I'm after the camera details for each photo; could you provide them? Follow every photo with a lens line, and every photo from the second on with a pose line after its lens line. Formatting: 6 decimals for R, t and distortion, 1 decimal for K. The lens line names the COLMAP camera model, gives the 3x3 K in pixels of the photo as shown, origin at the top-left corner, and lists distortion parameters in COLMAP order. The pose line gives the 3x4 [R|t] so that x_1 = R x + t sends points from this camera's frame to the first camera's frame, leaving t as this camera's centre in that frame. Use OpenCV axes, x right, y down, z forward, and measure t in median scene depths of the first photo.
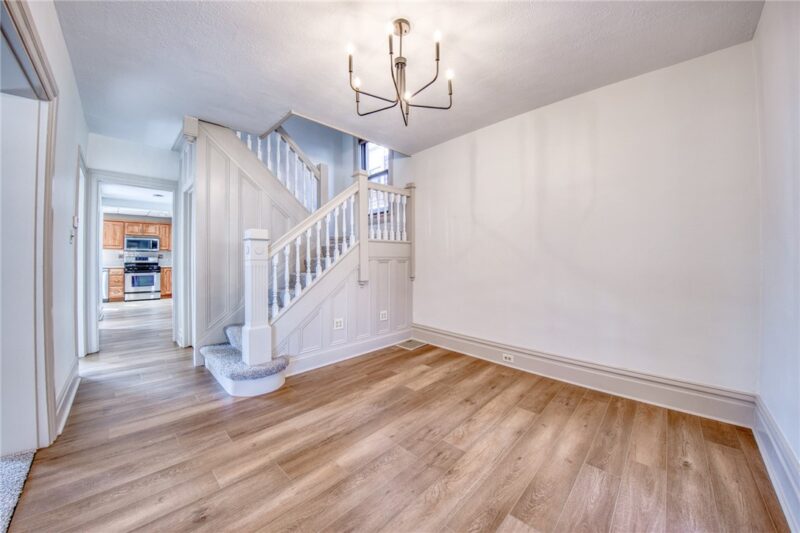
lens RADIAL K [[284.6, 0, 401.6], [0, 284.6, 261.3], [0, 0, 1]] dist [-0.044853, 0.000072]
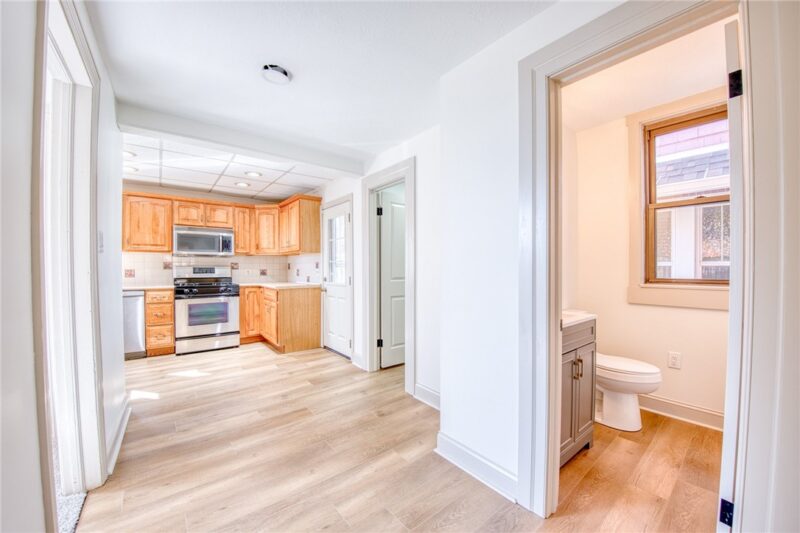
lens RADIAL K [[280.3, 0, 400.5], [0, 280.3, 276.4], [0, 0, 1]] dist [-0.049151, -0.000035]
pose [[0.994336, 0.000389, -0.106277, -0.521060], [0.002197, 0.999704, 0.024216, -0.009606], [0.106255, -0.024312, 0.994042, 0.517159]]
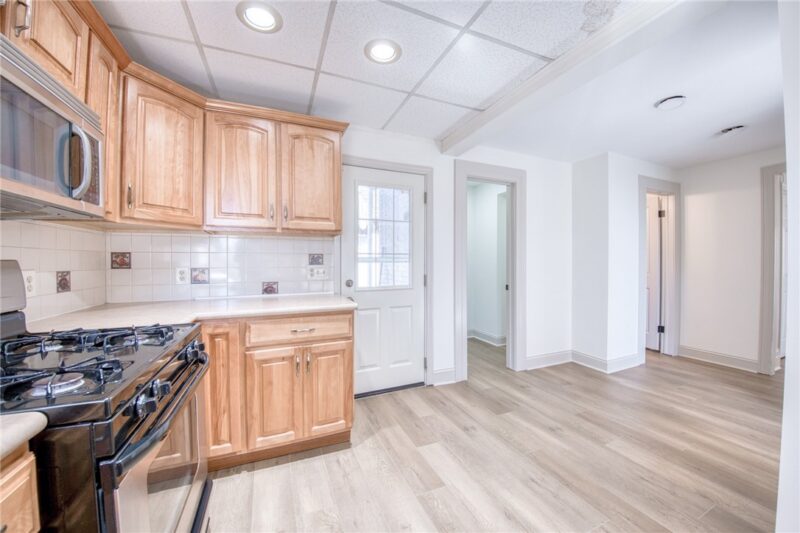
lens RADIAL K [[293.3, 0, 384.7], [0, 293.3, 263.5], [0, 0, 1]] dist [-0.032221, 0.002028]
pose [[0.426709, -0.010038, 0.904333, -0.989190], [0.006394, 0.999947, 0.008082, -0.016018], [-0.904366, 0.002334, 0.426751, 0.844333]]
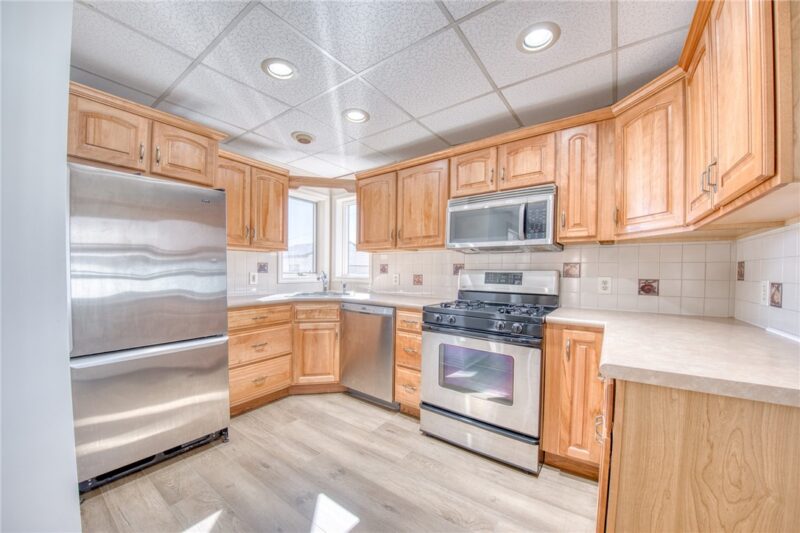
lens RADIAL K [[295.7, 0, 388.7], [0, 295.7, 273.7], [0, 0, 1]] dist [-0.022859, 0.000011]
pose [[0.117964, 0.008469, -0.992982, -0.683182], [-0.010384, 0.999919, 0.007294, -0.014954], [0.992964, 0.009450, 0.118043, 0.870711]]
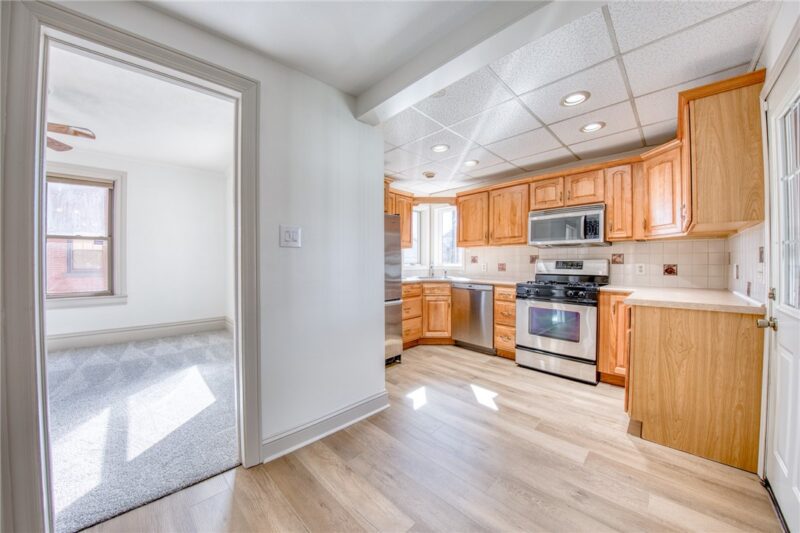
lens RADIAL K [[284.6, 0, 401.6], [0, 284.6, 261.3], [0, 0, 1]] dist [-0.044853, 0.000072]
pose [[-0.012627, -0.005804, -0.999903, -0.543304], [-0.001688, 0.999982, -0.005783, -0.011918], [0.999919, 0.001615, -0.012636, 0.775180]]
